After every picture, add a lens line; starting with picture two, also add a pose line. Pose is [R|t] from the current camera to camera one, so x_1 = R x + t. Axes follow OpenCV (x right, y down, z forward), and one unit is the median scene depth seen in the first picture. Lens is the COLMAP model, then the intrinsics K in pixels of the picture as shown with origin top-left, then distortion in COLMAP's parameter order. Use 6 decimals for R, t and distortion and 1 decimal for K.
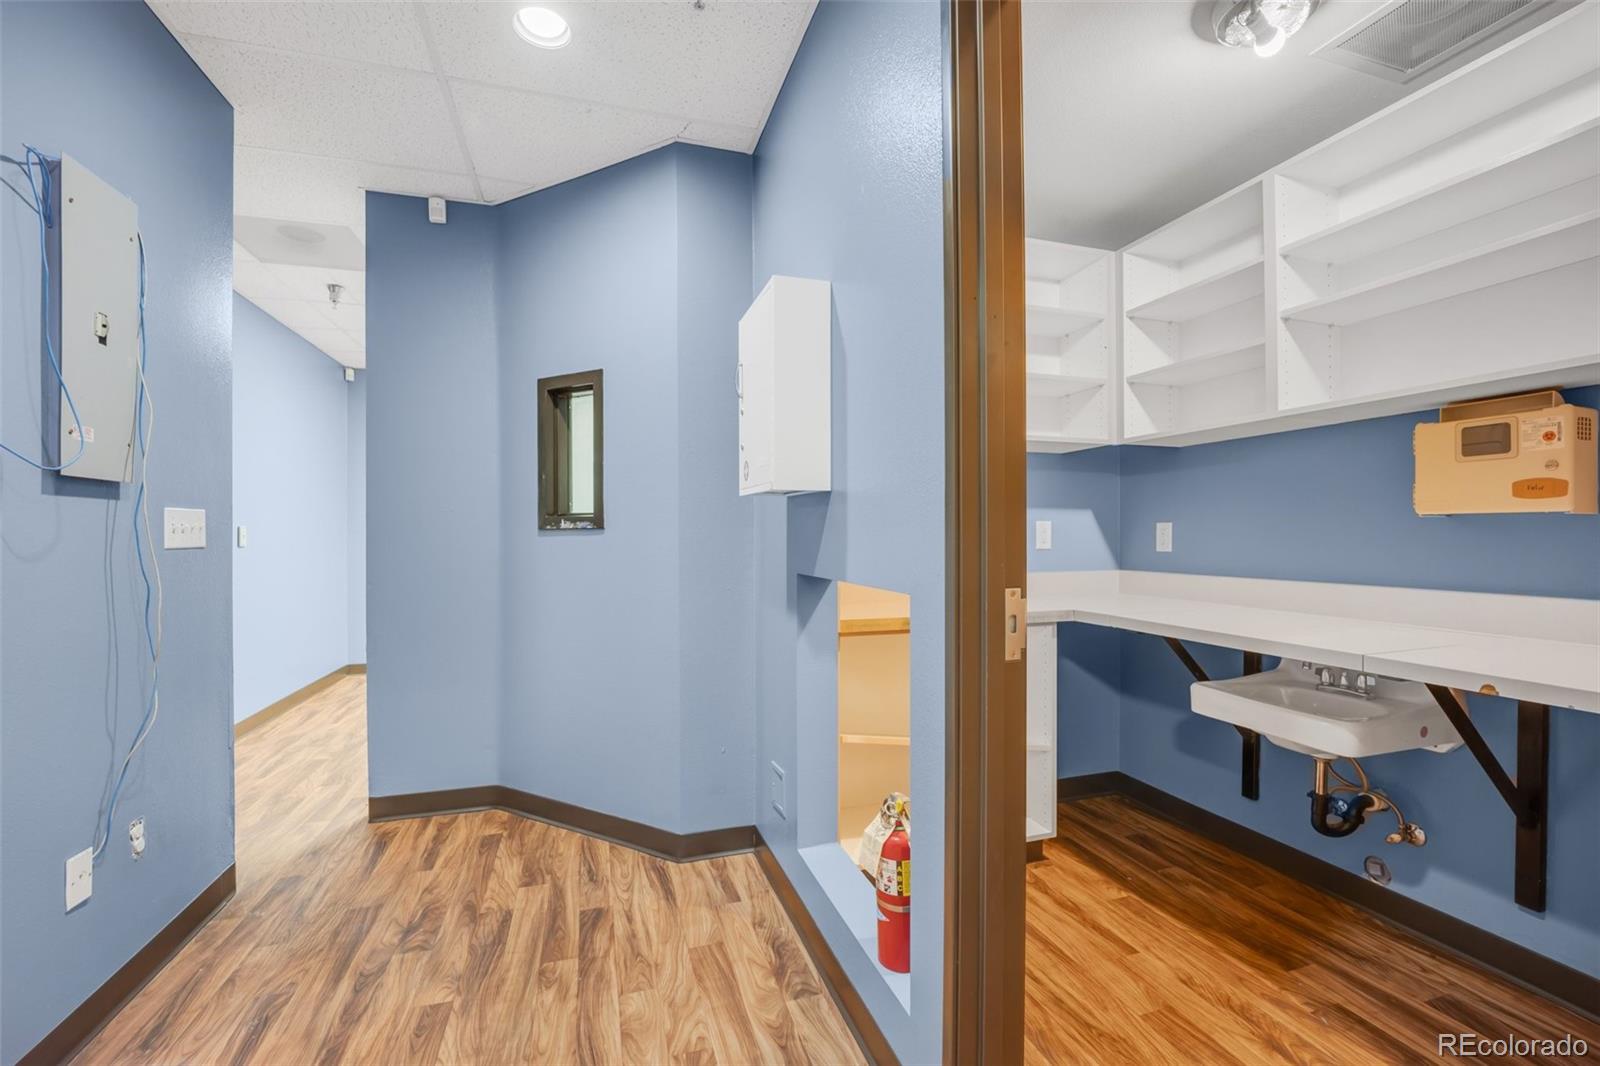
lens RADIAL K [[671.5, 0, 799.4], [0, 671.5, 538.4], [0, 0, 1]] dist [-0.017359, 0.000228]
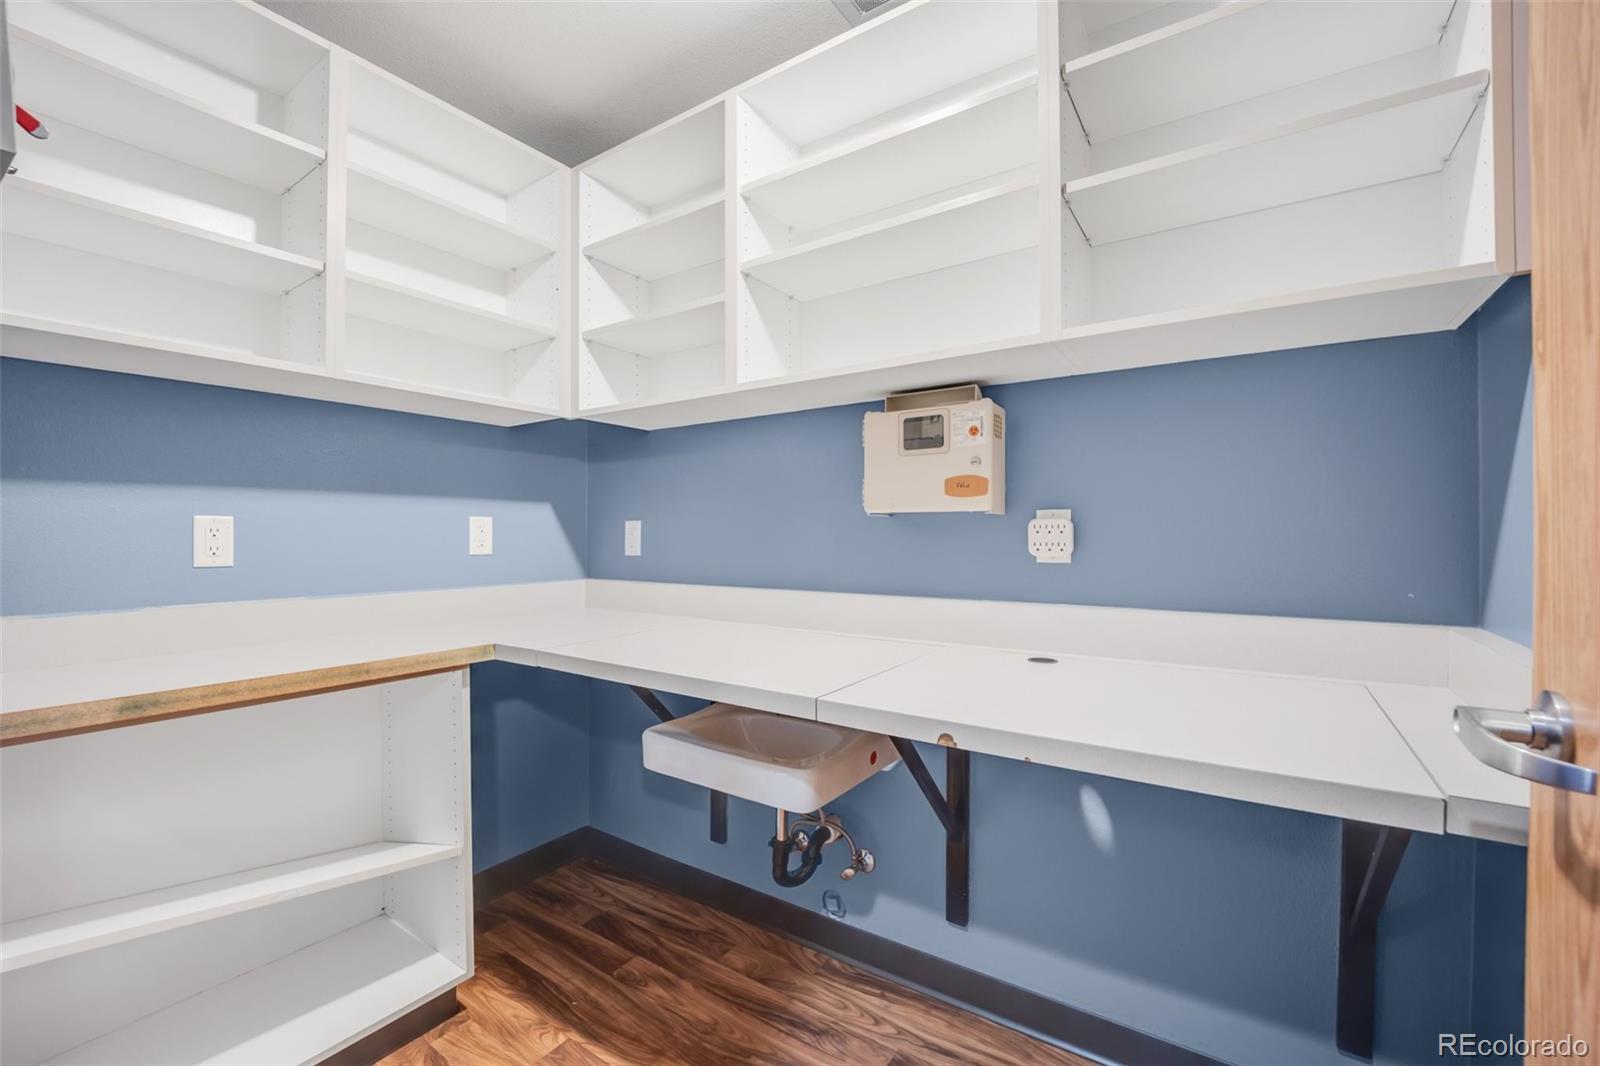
lens RADIAL K [[671.5, 0, 795.5], [0, 671.5, 535.0], [0, 0, 1]] dist [-0.017359, 0.000228]
pose [[0.787307, 0.000890, 0.616560, 0.269411], [0.002208, 0.999988, -0.004263, -0.002741], [-0.616557, 0.004718, 0.787296, 0.309470]]
